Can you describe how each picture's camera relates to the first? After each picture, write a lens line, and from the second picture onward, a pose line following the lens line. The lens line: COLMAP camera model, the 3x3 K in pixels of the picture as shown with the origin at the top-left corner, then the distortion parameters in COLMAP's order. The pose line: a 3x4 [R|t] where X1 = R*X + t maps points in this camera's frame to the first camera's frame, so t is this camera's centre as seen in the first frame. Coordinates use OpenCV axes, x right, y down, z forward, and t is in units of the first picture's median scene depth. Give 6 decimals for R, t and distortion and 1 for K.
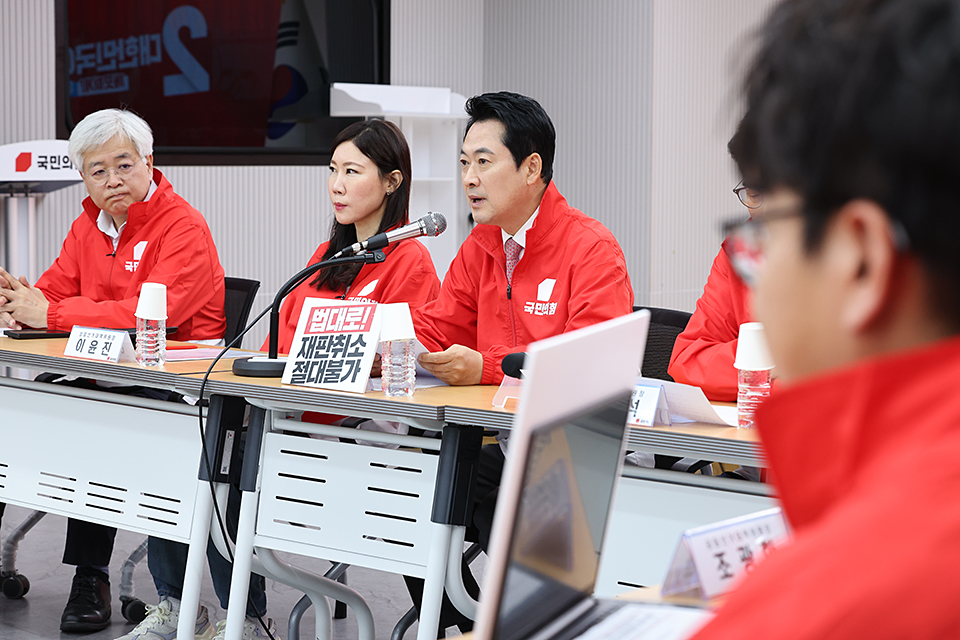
lens RADIAL K [[2300.2, 0, 479.5], [0, 2300.2, 320.0], [0, 0, 1]] dist [0.012163, -0.011059]
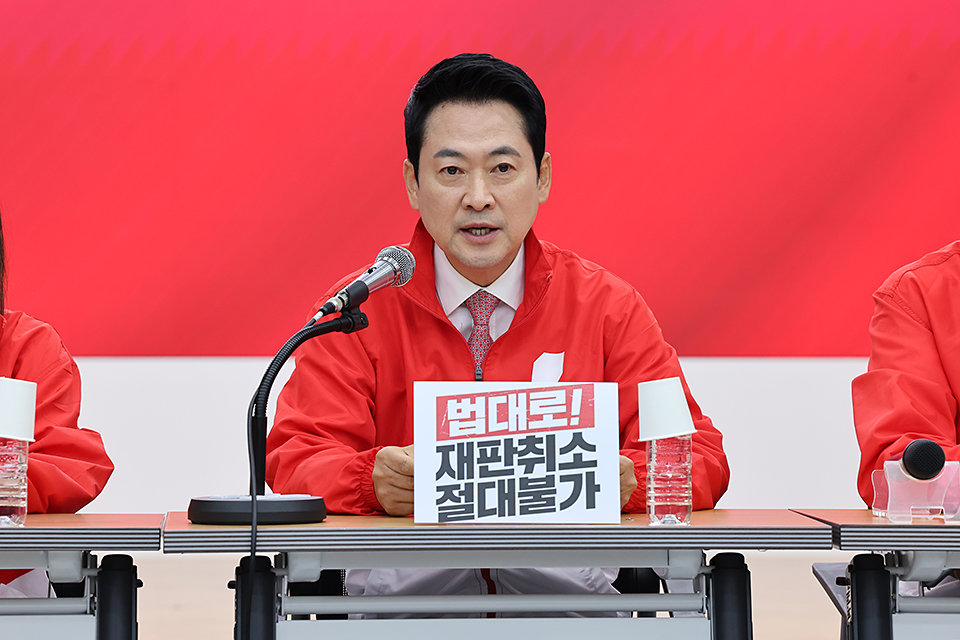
lens RADIAL K [[5478.2, 0, 480.3], [0, 5478.2, 320.0], [0, 0, 1]] dist [1.456195, -3.857109]
pose [[0.659168, -0.010853, 0.751918, -1.176353], [0.059142, 0.997547, -0.037449, 0.029631], [-0.749667, 0.069155, 0.658193, 0.035733]]
